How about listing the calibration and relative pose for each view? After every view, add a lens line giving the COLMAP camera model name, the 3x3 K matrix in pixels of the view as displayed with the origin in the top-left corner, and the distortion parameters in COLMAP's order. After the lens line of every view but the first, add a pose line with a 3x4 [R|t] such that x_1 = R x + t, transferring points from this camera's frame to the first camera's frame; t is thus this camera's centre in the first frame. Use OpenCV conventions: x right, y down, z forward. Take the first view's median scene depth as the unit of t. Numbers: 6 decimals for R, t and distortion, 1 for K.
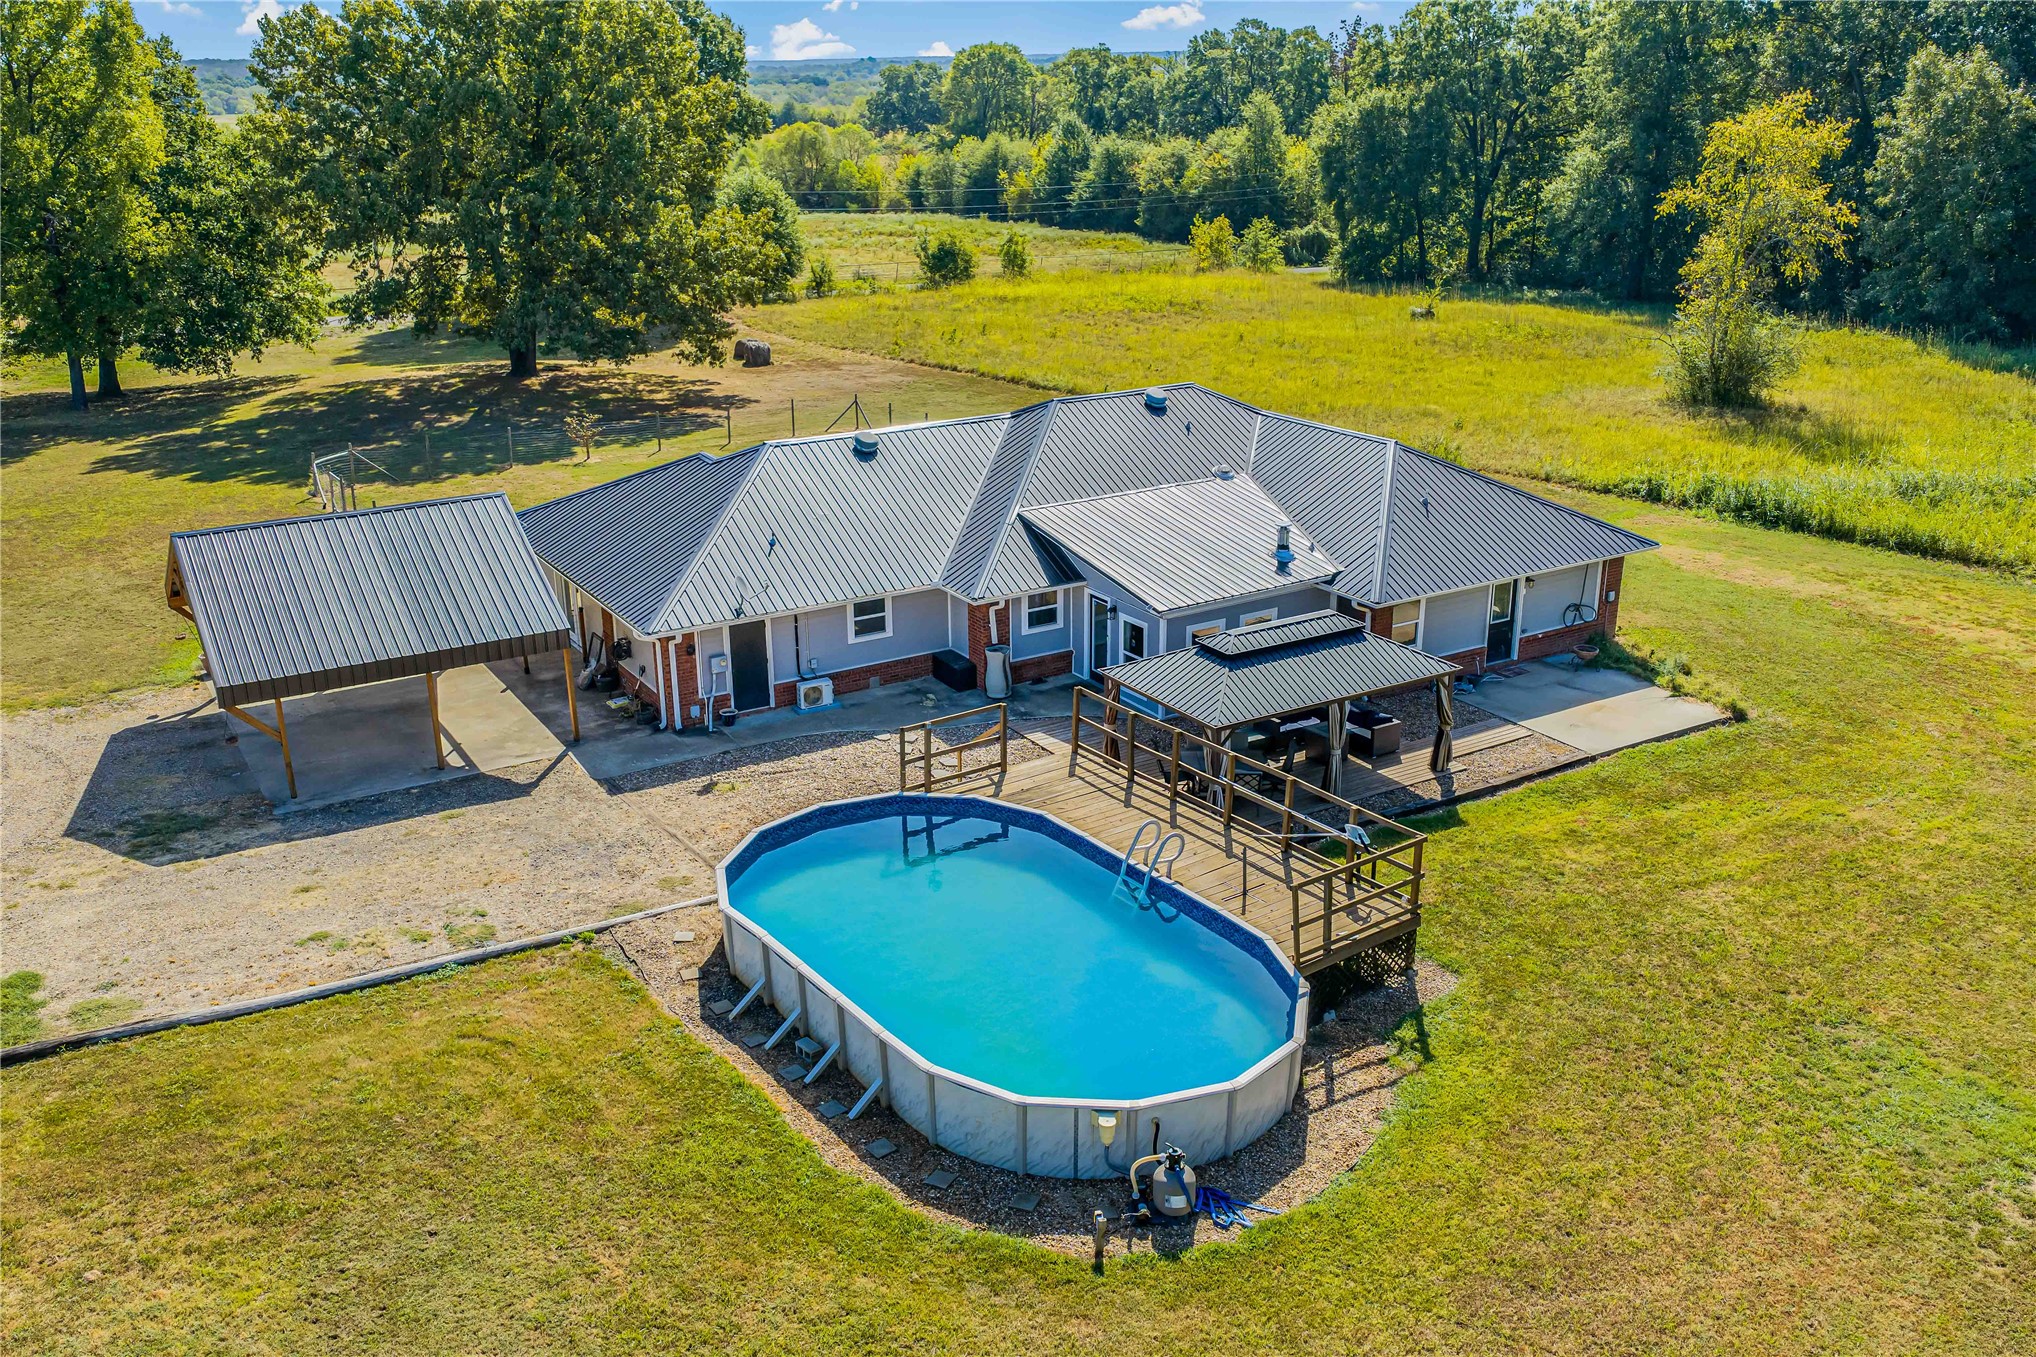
lens RADIAL K [[1660.7, 0, 1014.5], [0, 1660.7, 686.3], [0, 0, 1]] dist [0.005581, -0.016490]
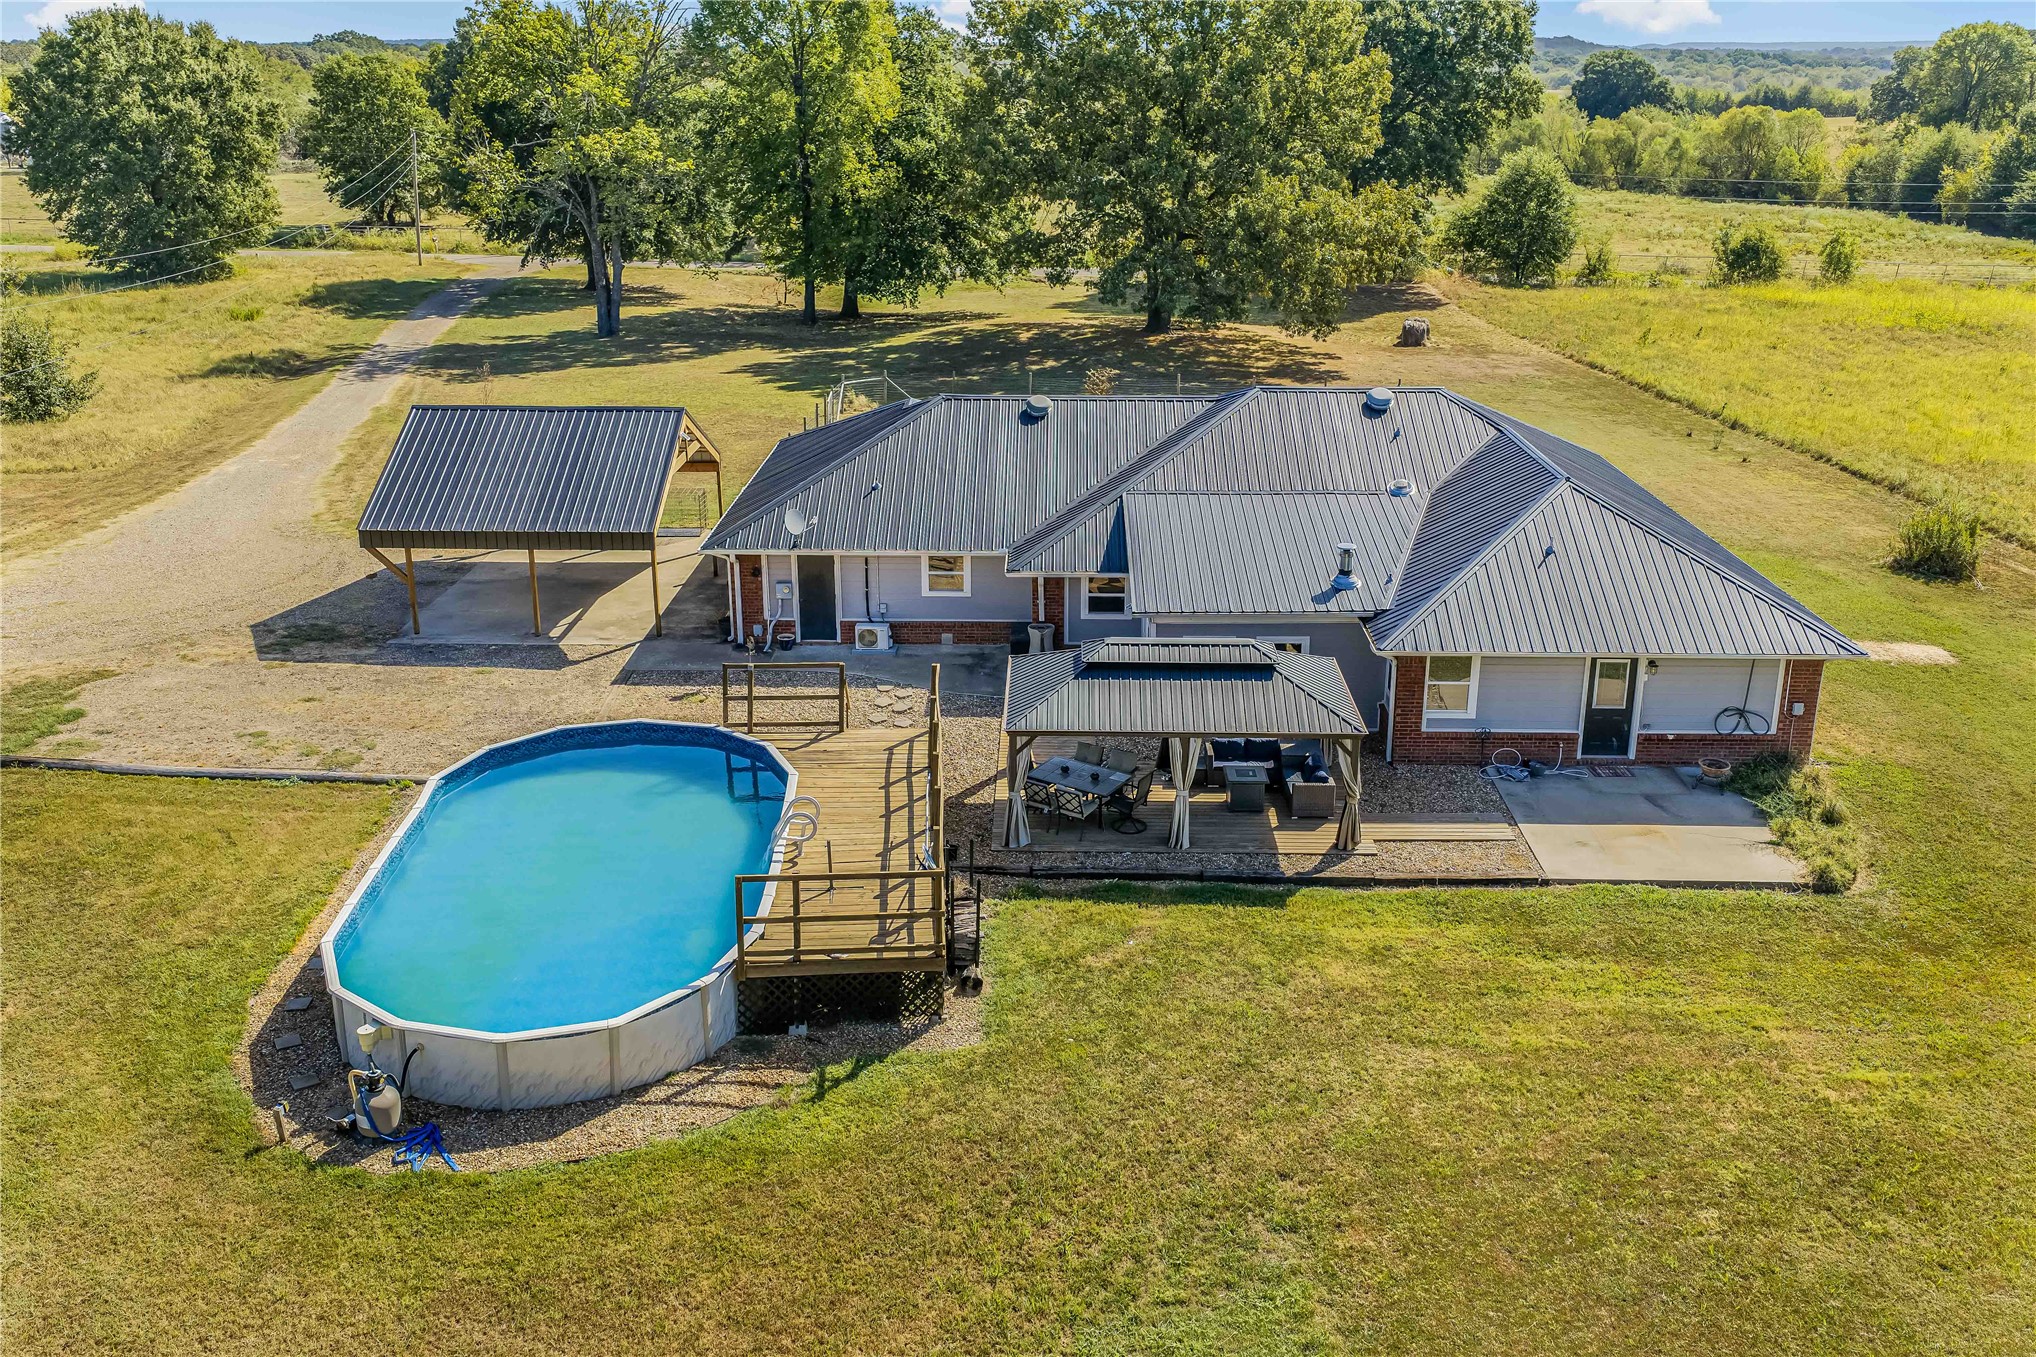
lens RADIAL K [[1682.7, 0, 1064.9], [0, 1682.7, 614.0], [0, 0, 1]] dist [0.005119, -0.011490]
pose [[0.854134, 0.175543, -0.489530, 0.483569], [-0.190651, 0.981468, 0.019301, -0.051579], [0.483847, 0.076844, 0.871773, 0.148436]]
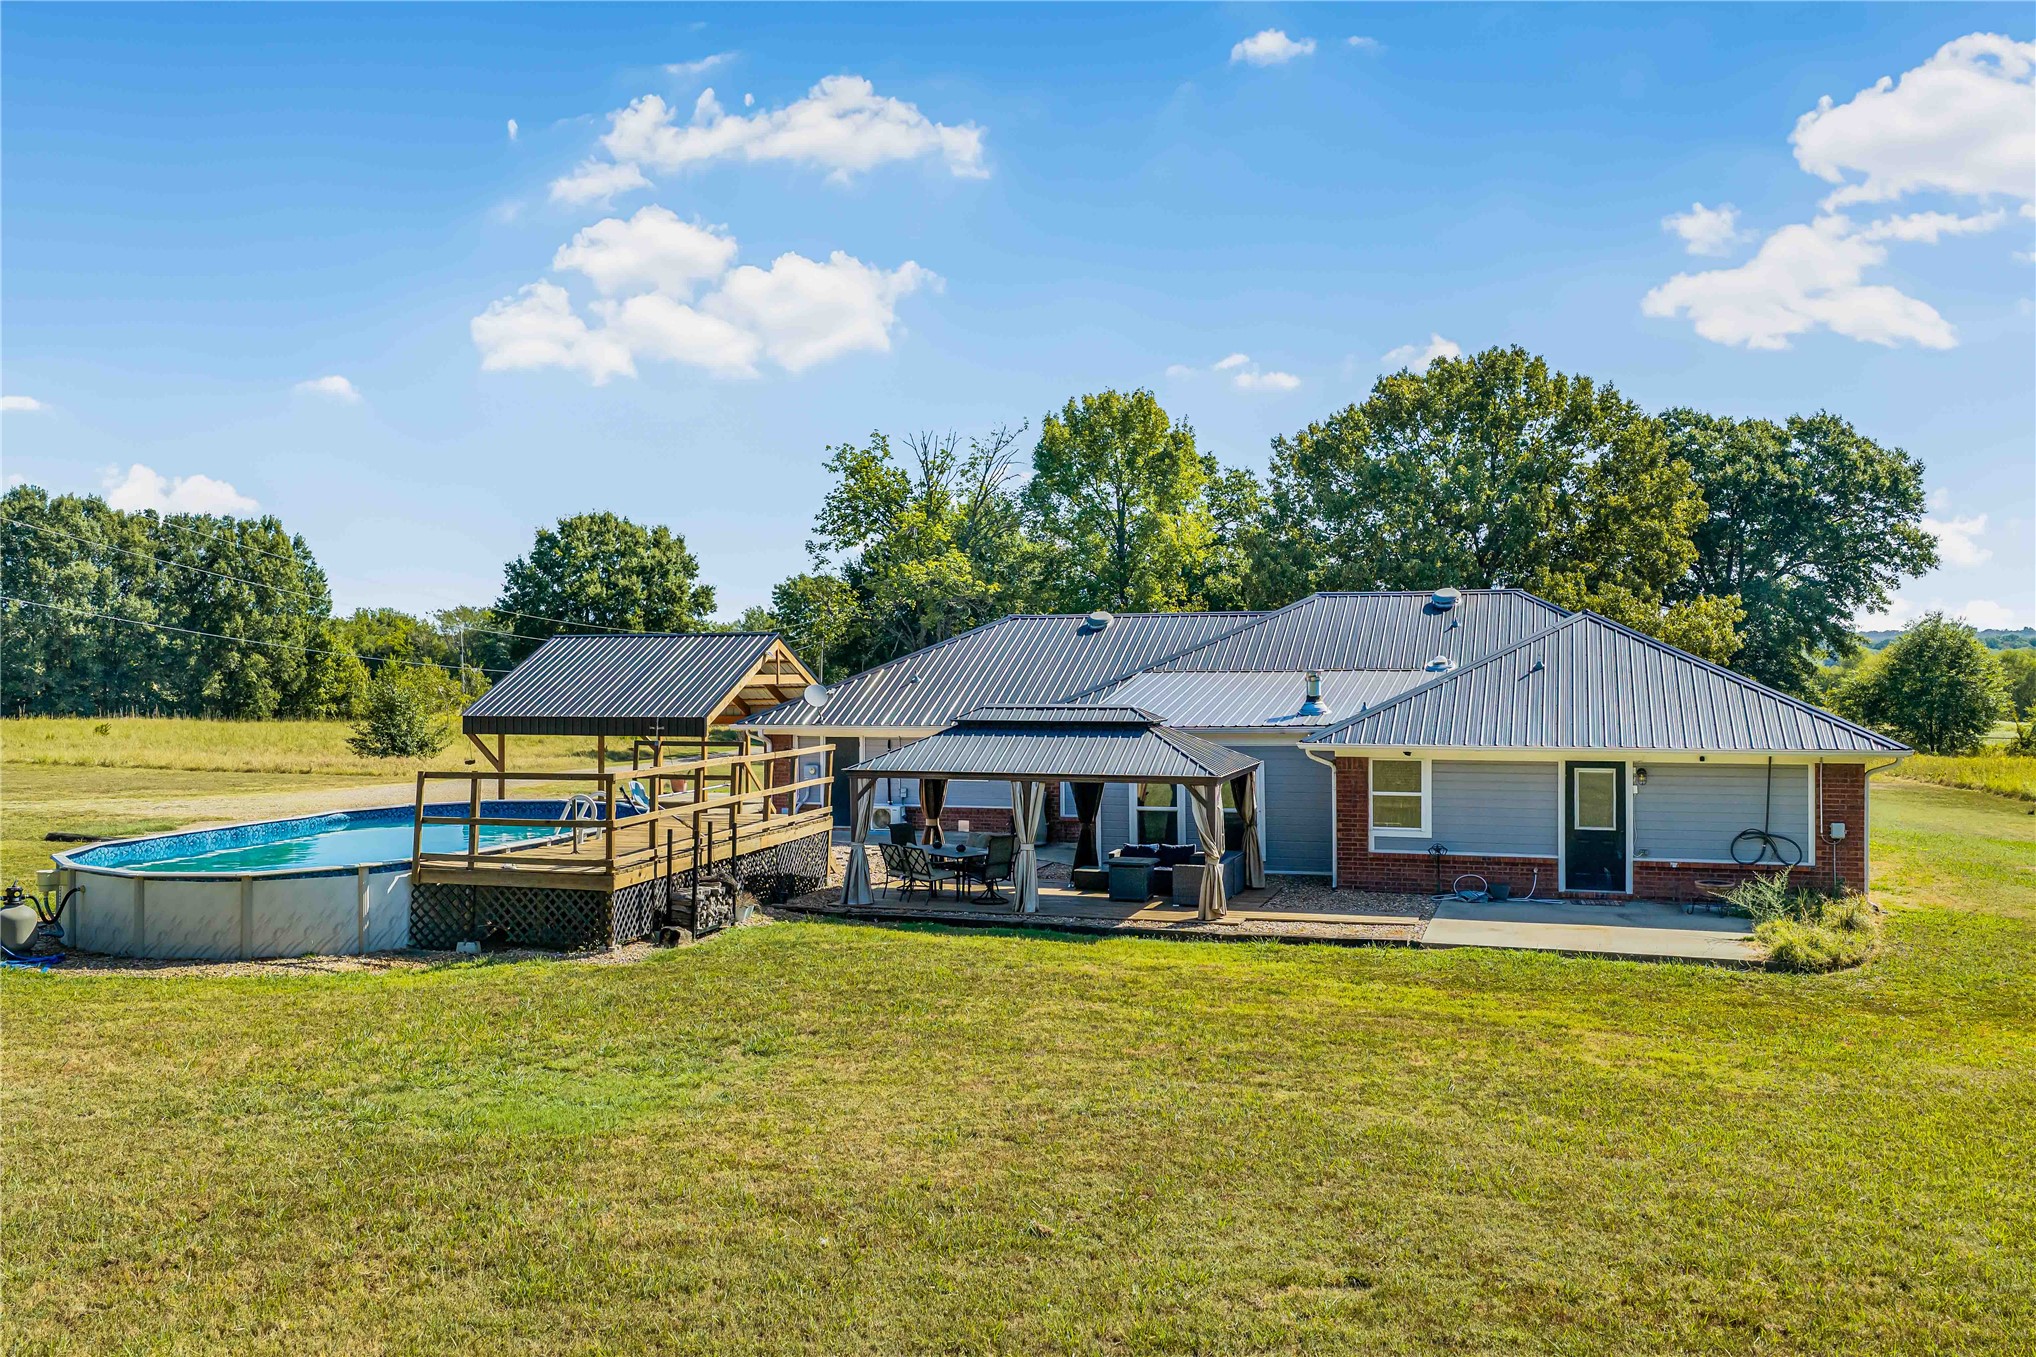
lens RADIAL K [[1660.7, 0, 1014.5], [0, 1660.7, 686.3], [0, 0, 1]] dist [0.005581, -0.016490]
pose [[0.654060, 0.017823, -0.756232, 0.686142], [-0.257889, 0.945084, -0.200773, 0.110506], [0.711125, 0.326341, 0.622738, 0.397659]]
